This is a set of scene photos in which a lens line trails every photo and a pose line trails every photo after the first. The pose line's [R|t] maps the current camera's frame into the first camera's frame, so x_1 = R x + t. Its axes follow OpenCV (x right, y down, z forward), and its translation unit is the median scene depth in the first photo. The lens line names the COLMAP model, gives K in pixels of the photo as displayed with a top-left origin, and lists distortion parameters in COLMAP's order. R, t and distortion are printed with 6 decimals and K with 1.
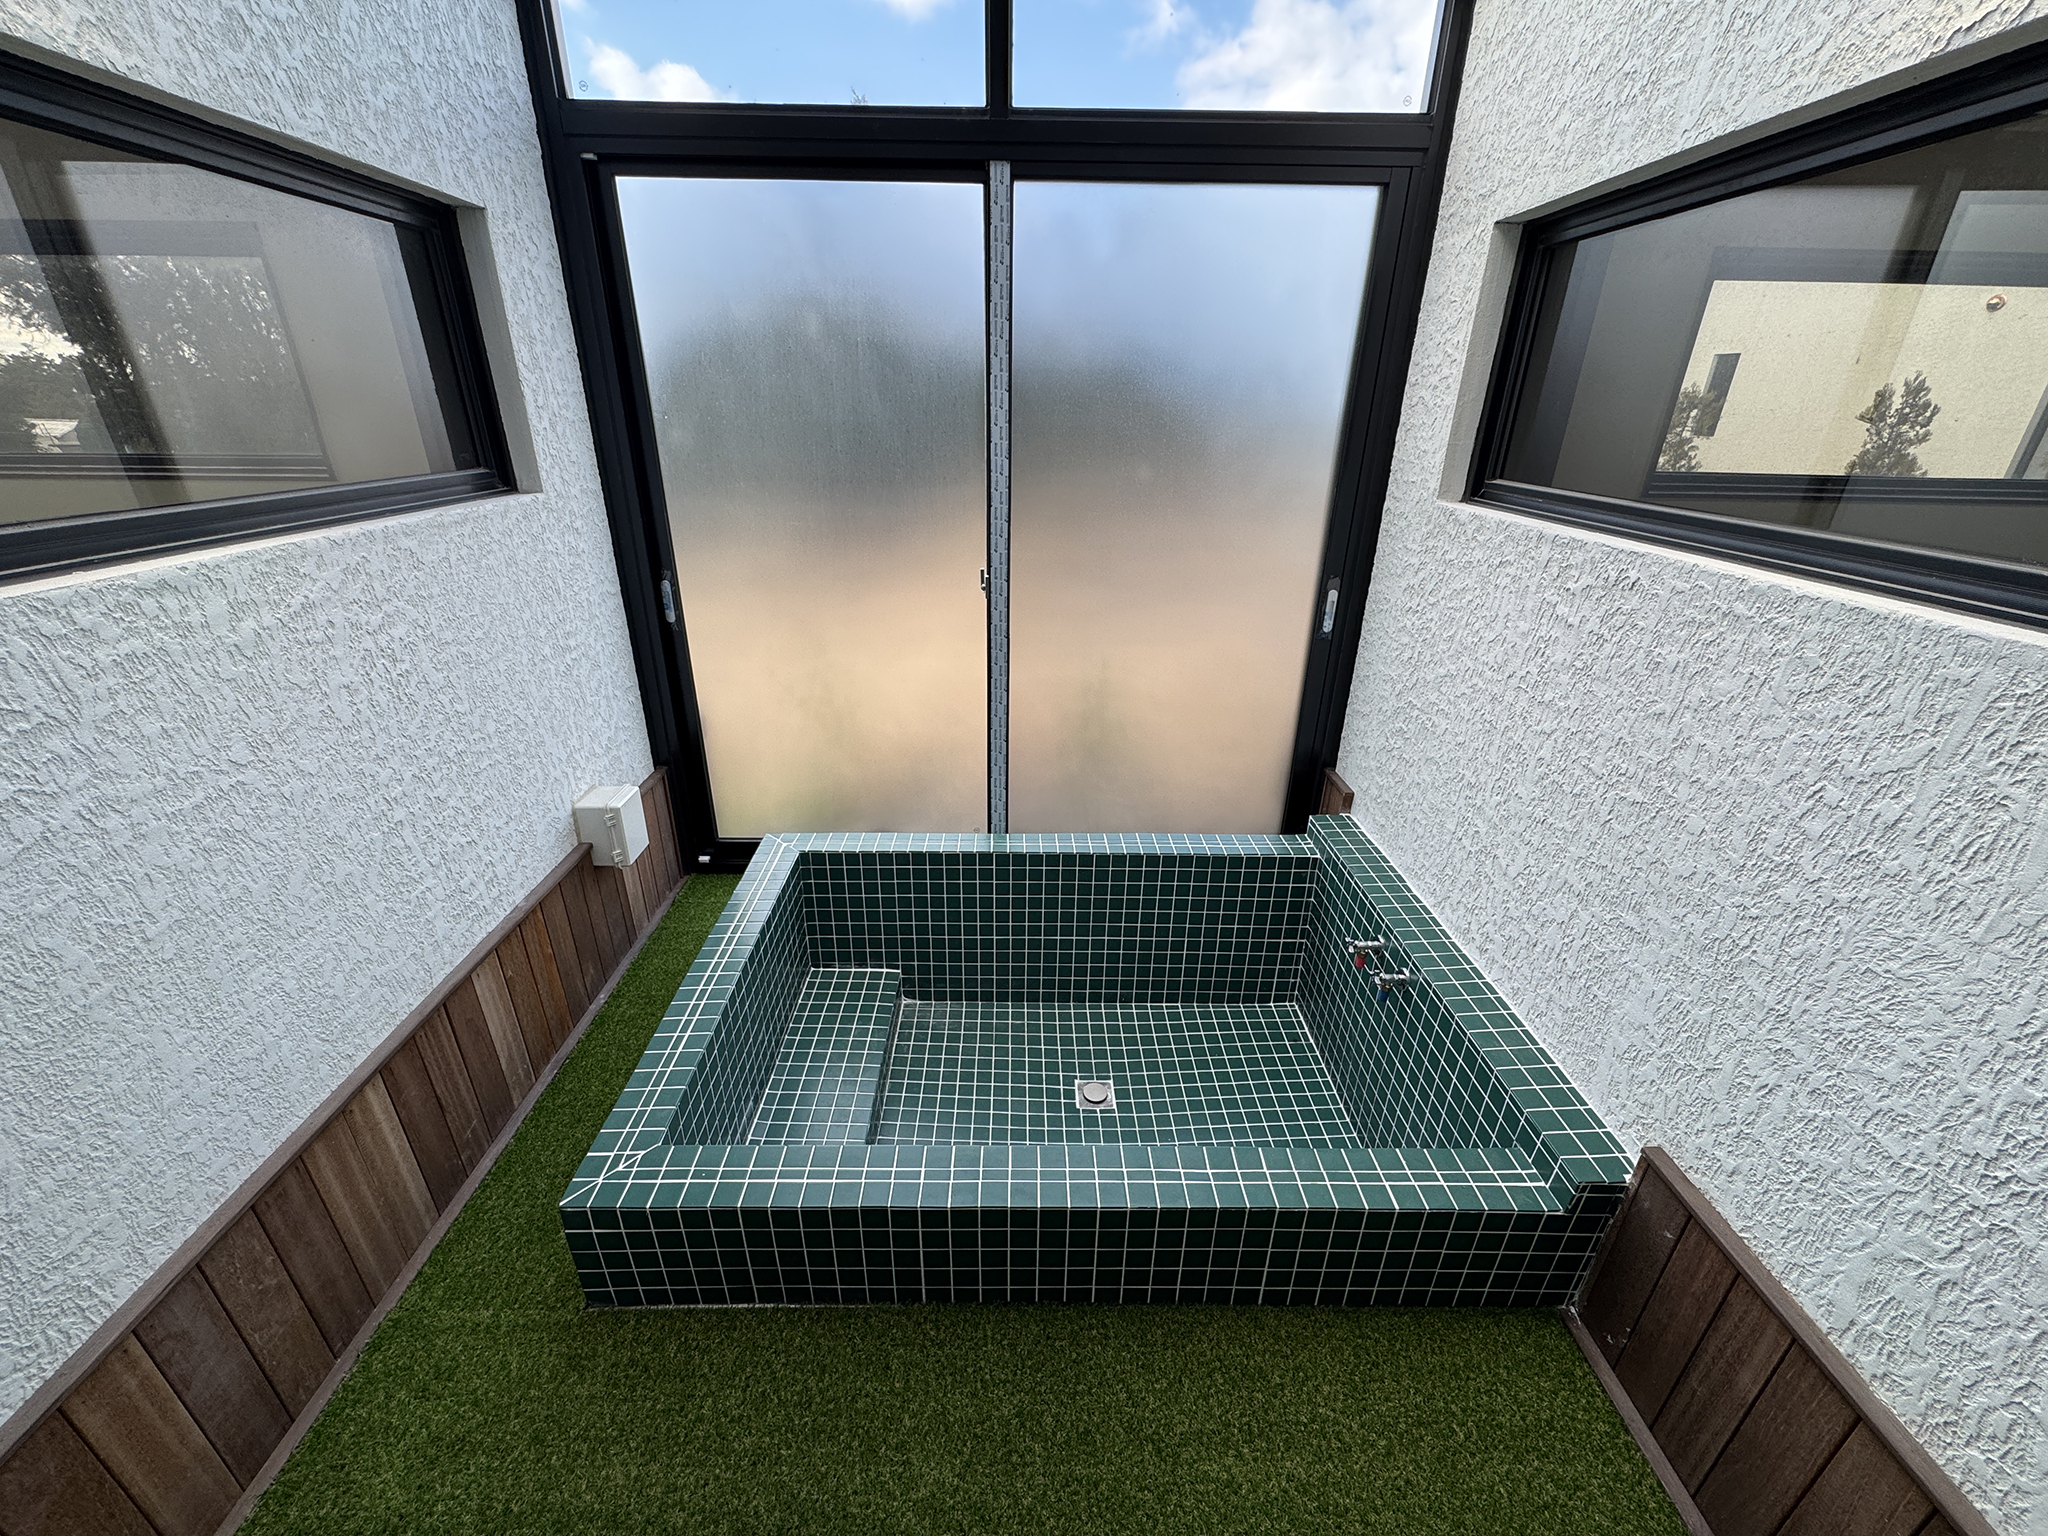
lens RADIAL K [[811.5, 0, 1014.3], [0, 811.5, 761.3], [0, 0, 1]] dist [-0.013243, 0.000559]
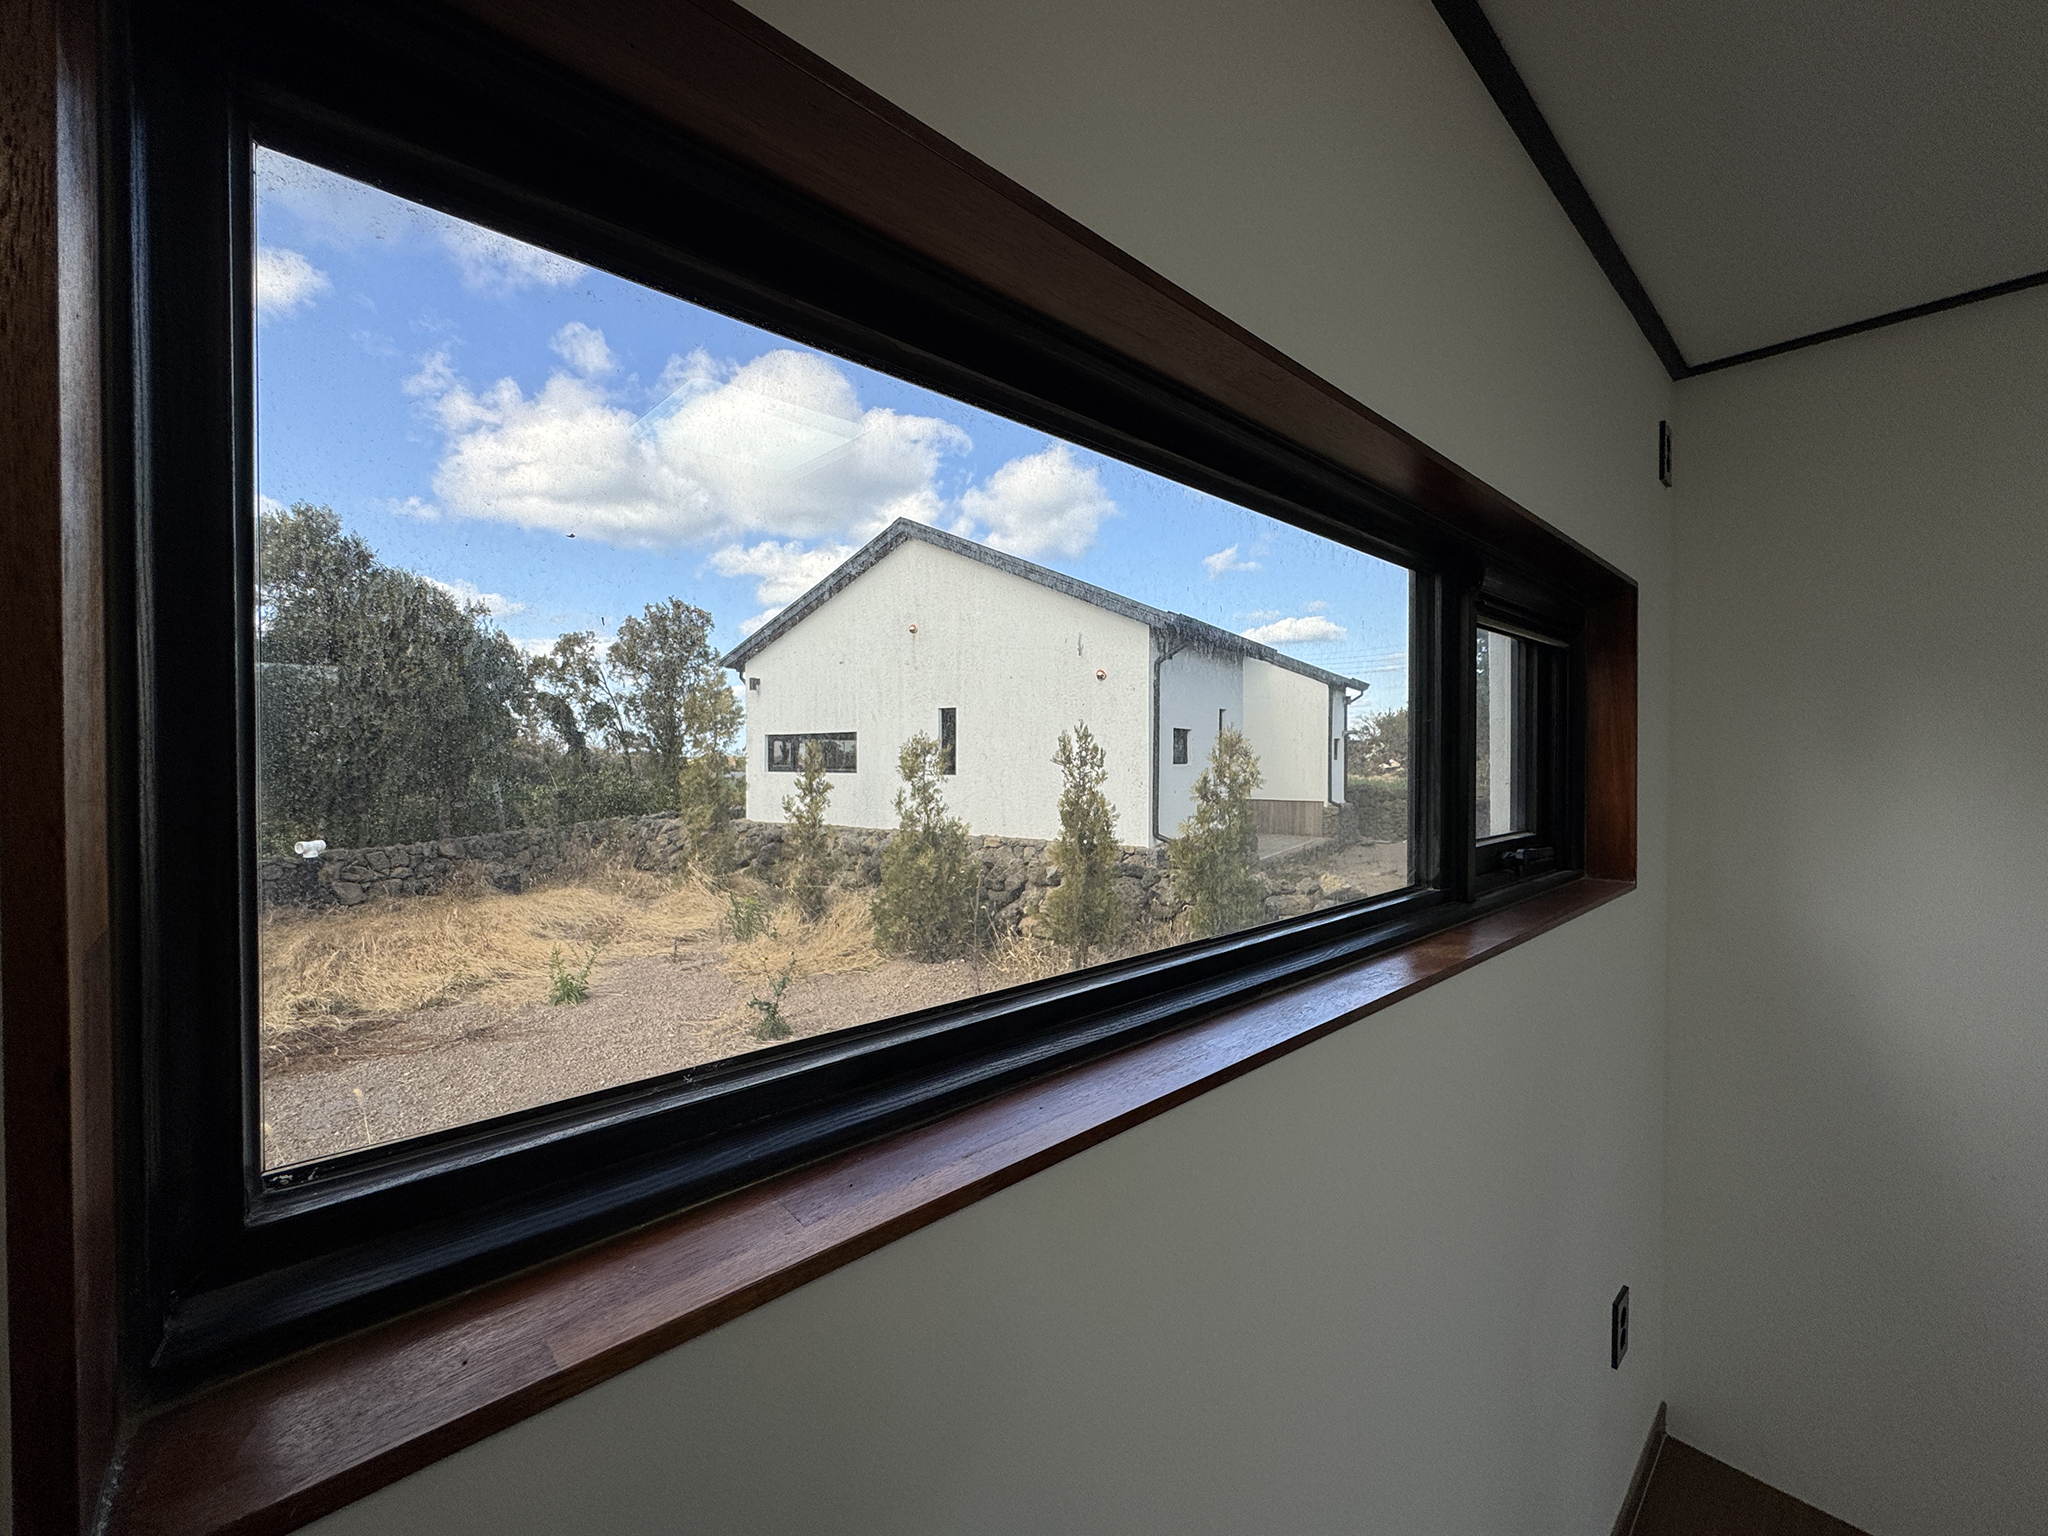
lens RADIAL K [[811.5, 0, 1019.8], [0, 811.5, 763.6], [0, 0, 1]] dist [-0.013243, 0.000559]
pose [[0.733968, -0.016995, 0.678971, 0.306721], [0.279207, 0.918859, -0.278823, -0.143901], [-0.619140, 0.394220, 0.679158, 0.309319]]
